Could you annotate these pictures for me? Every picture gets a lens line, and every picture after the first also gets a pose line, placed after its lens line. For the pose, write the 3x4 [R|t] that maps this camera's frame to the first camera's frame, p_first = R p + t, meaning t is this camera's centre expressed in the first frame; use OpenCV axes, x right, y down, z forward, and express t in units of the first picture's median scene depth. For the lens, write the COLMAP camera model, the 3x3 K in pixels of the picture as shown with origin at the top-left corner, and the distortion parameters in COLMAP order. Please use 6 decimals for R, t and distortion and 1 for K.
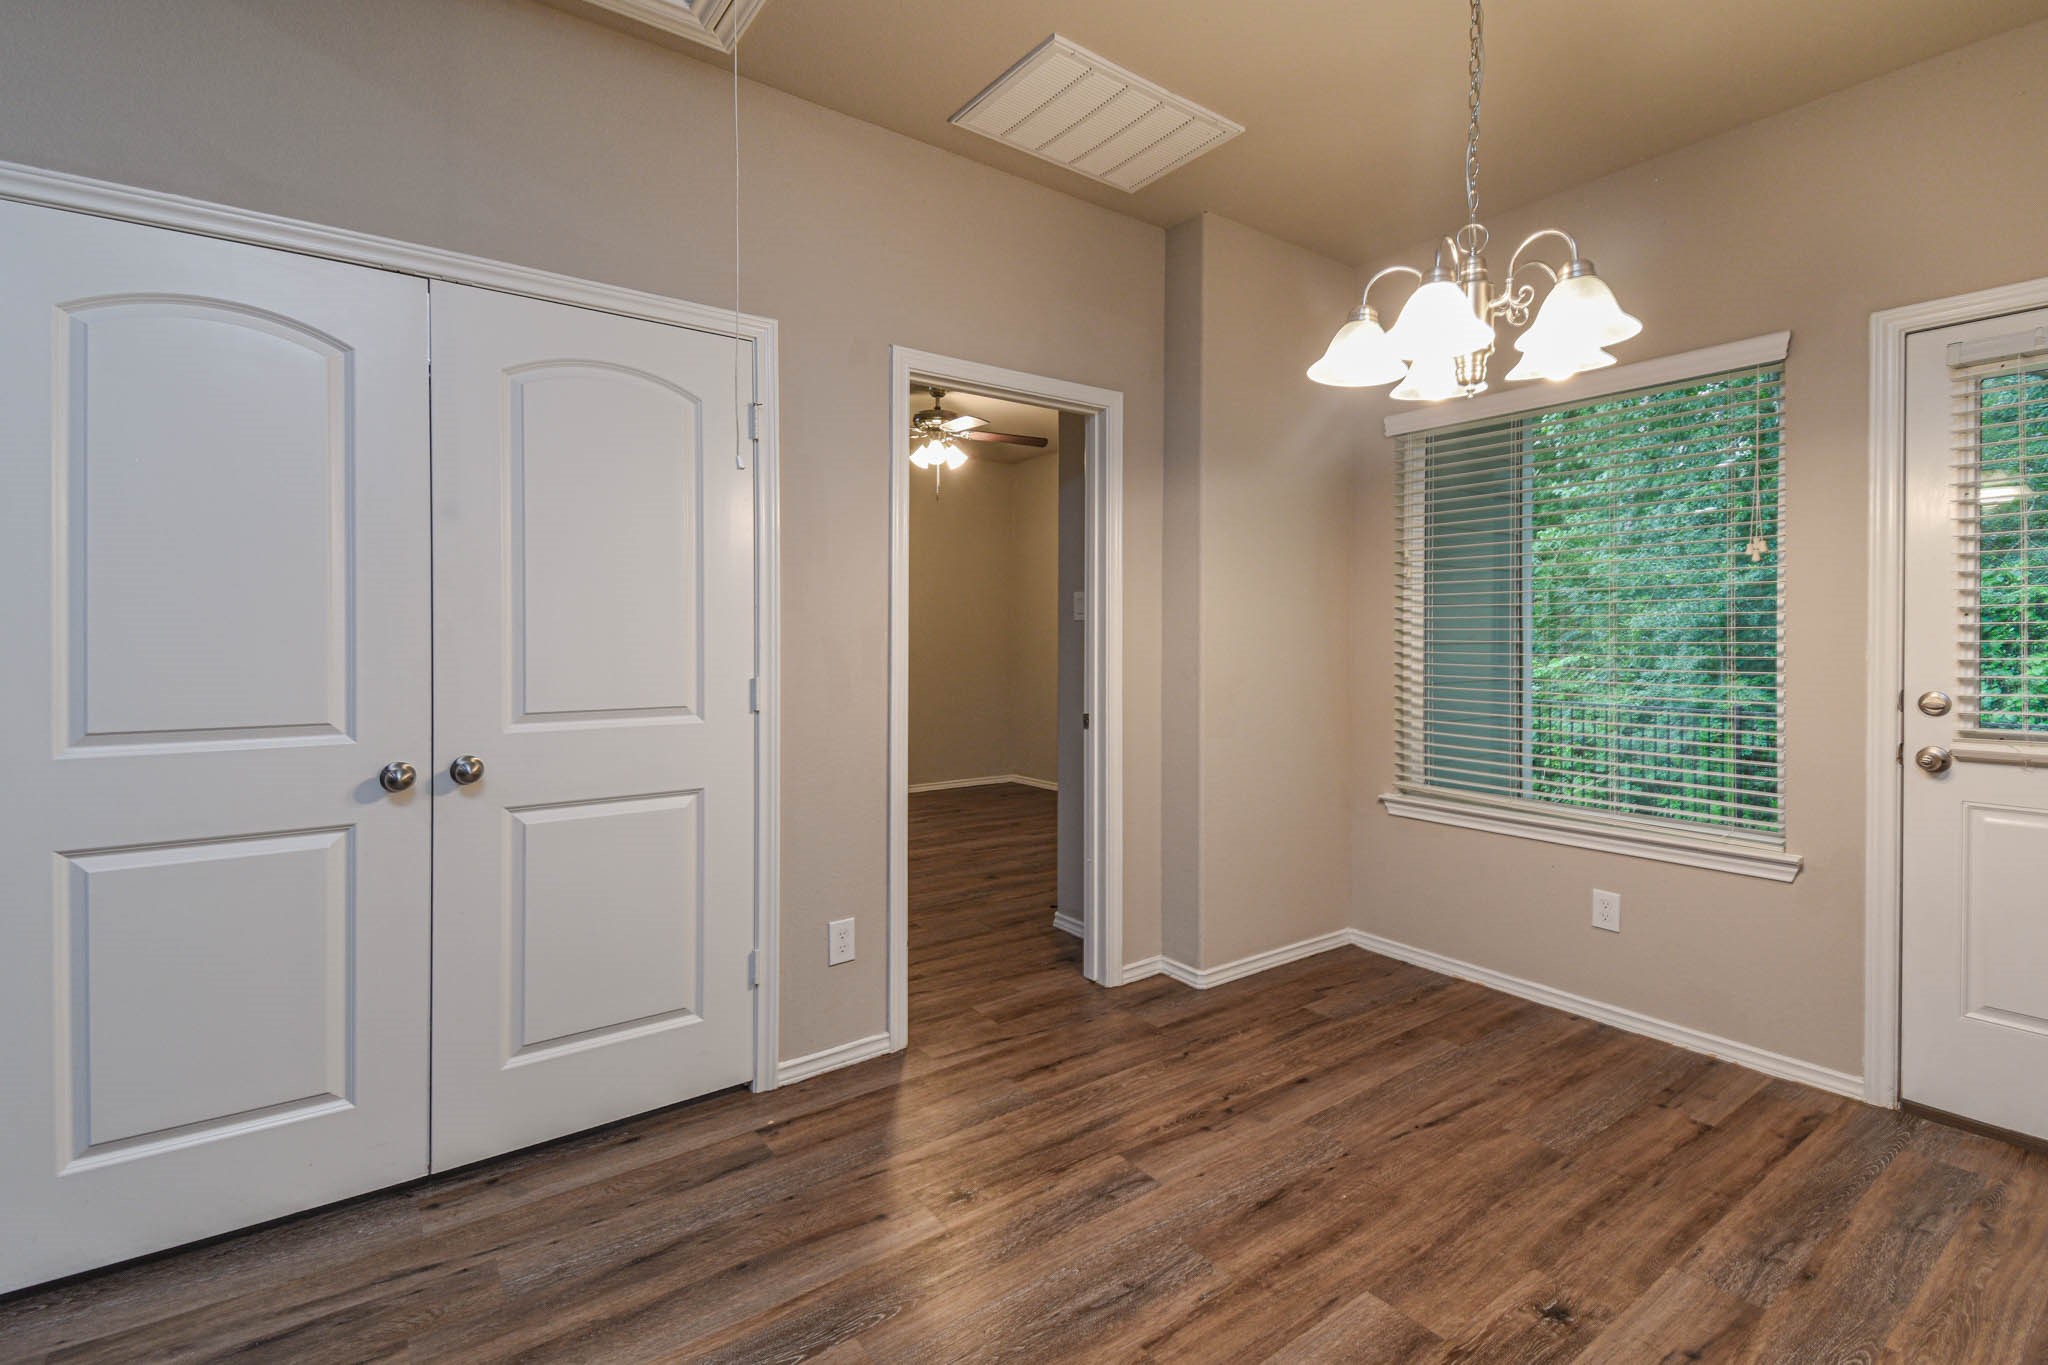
lens RADIAL K [[931.1, 0, 1041.7], [0, 931.1, 645.3], [0, 0, 1]] dist [0.025546, -0.012154]
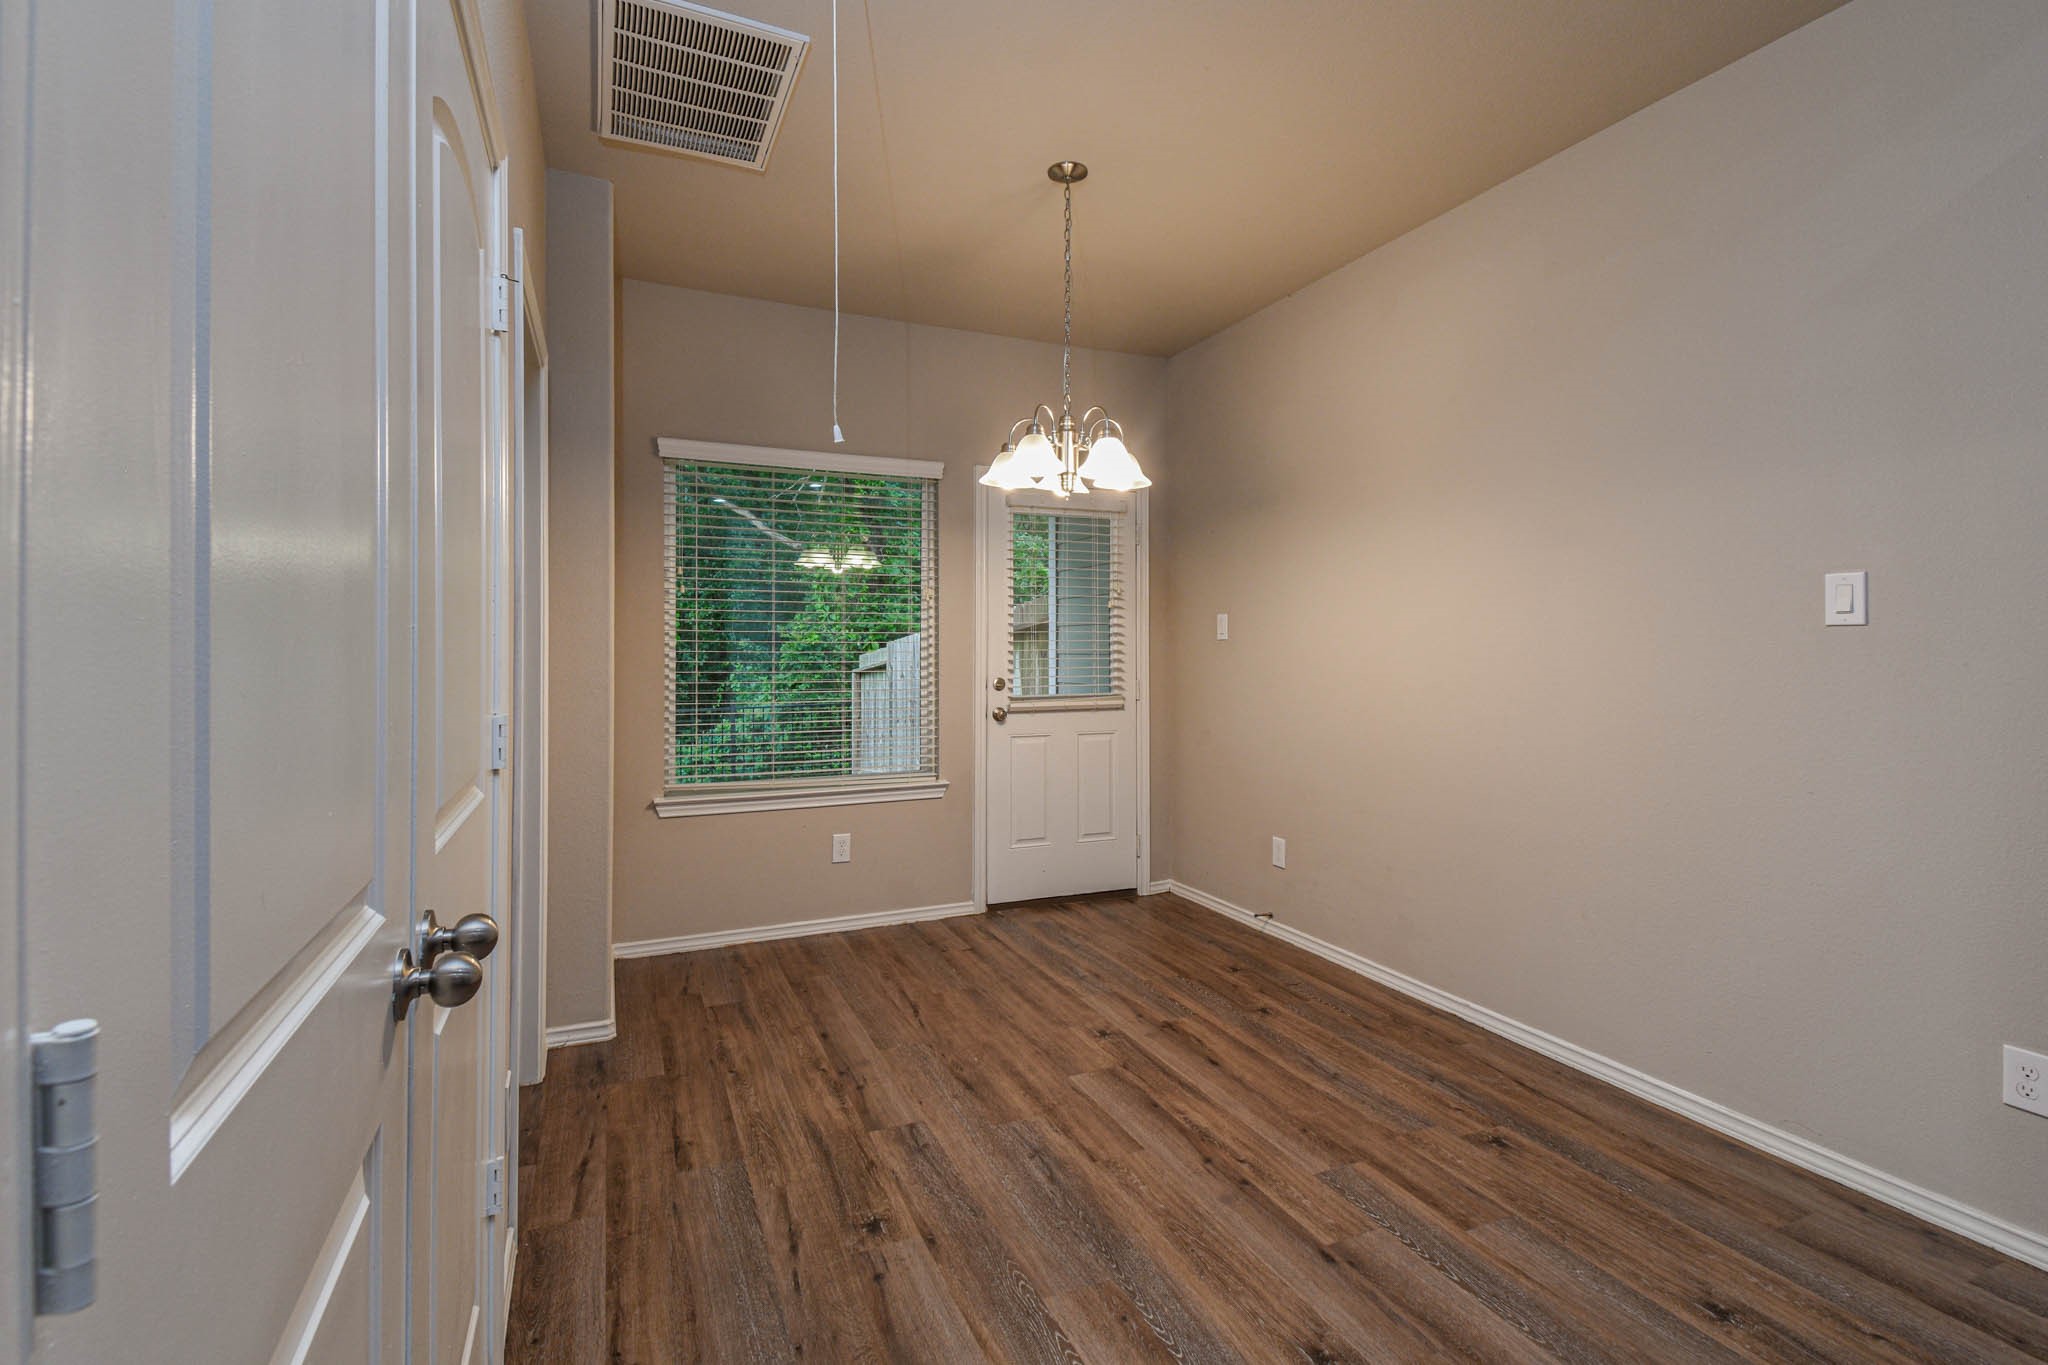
lens RADIAL K [[931.1, 0, 1073.8], [0, 931.1, 648.9], [0, 0, 1]] dist [0.025546, -0.012154]
pose [[0.201495, -0.003689, 0.979483, -0.825464], [0.012584, 0.999920, 0.001177, -0.005648], [-0.979409, 0.012089, 0.201525, 0.493498]]
